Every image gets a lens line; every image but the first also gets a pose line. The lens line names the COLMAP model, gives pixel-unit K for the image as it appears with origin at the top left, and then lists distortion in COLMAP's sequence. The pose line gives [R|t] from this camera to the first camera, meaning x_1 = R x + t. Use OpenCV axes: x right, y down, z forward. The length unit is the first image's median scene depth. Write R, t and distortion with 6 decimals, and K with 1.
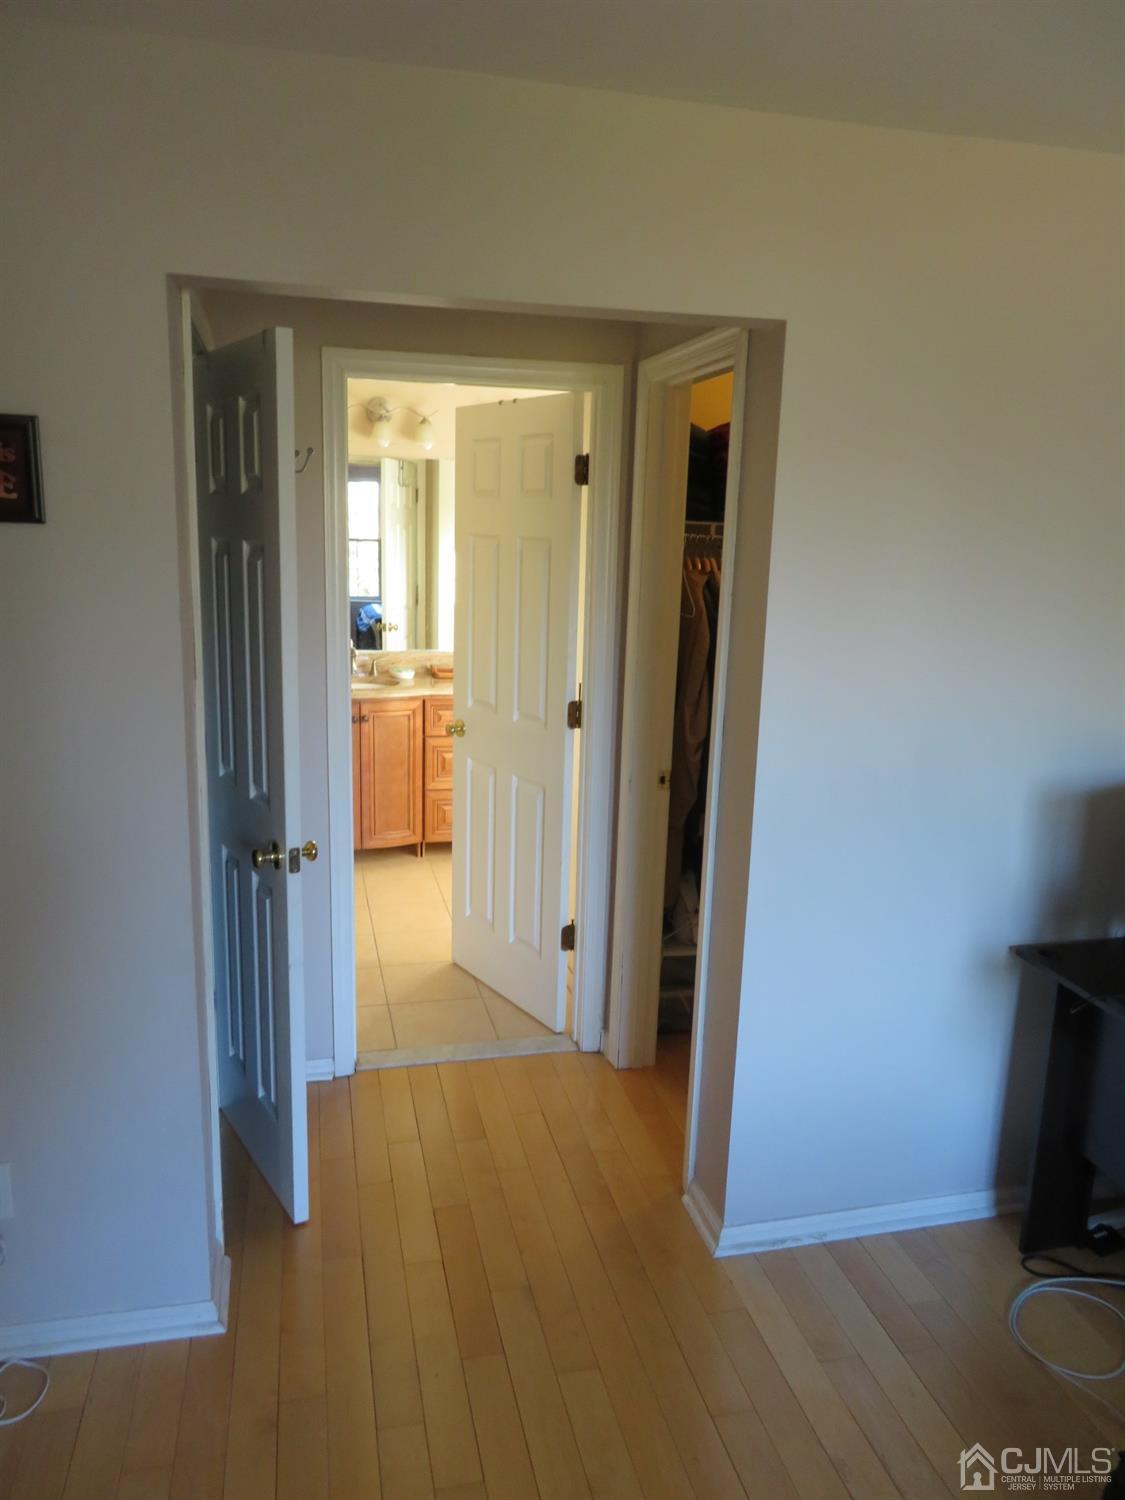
lens RADIAL K [[1071.4, 0, 562.5], [0, 1071.4, 750.0], [0, 0, 1]] dist [-0.002636, 0.003599]
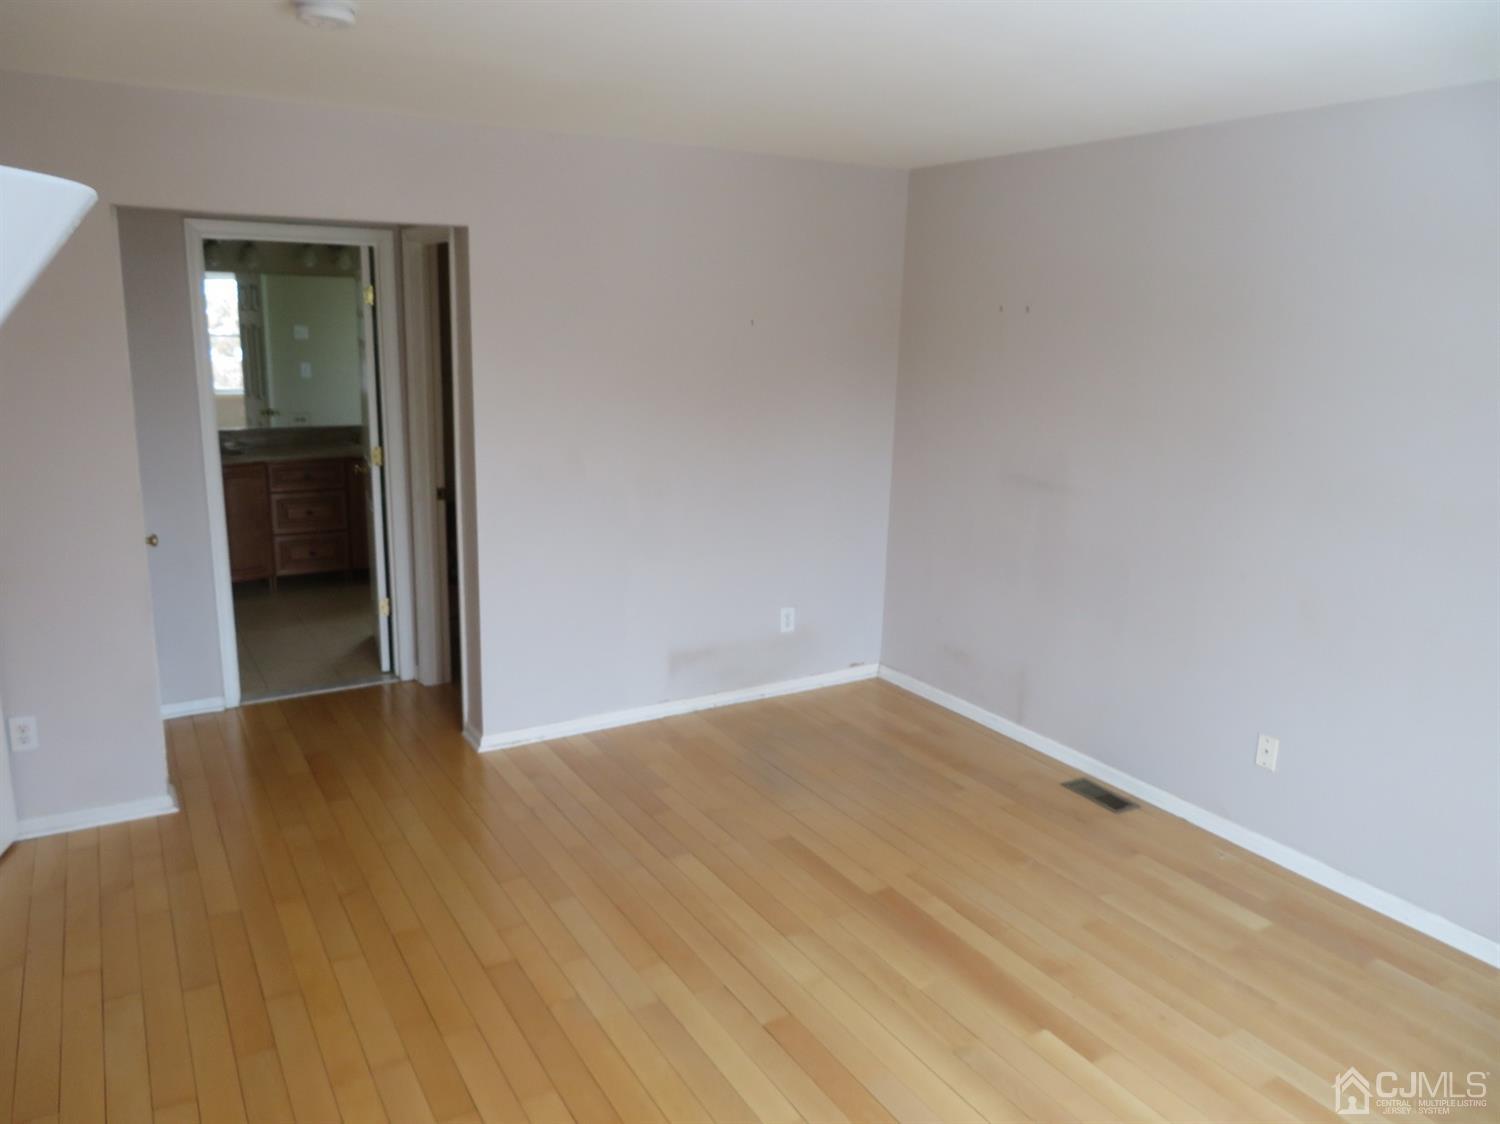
lens RADIAL K [[1071.4, 0, 747.3], [0, 1071.4, 556.9], [0, 0, 1]] dist [-0.002636, 0.003599]
pose [[0.953178, -0.072158, 0.293675, 0.068143], [0.068976, 0.997393, 0.021191, 0.143947], [-0.294438, 0.000057, 0.955671, -0.790877]]
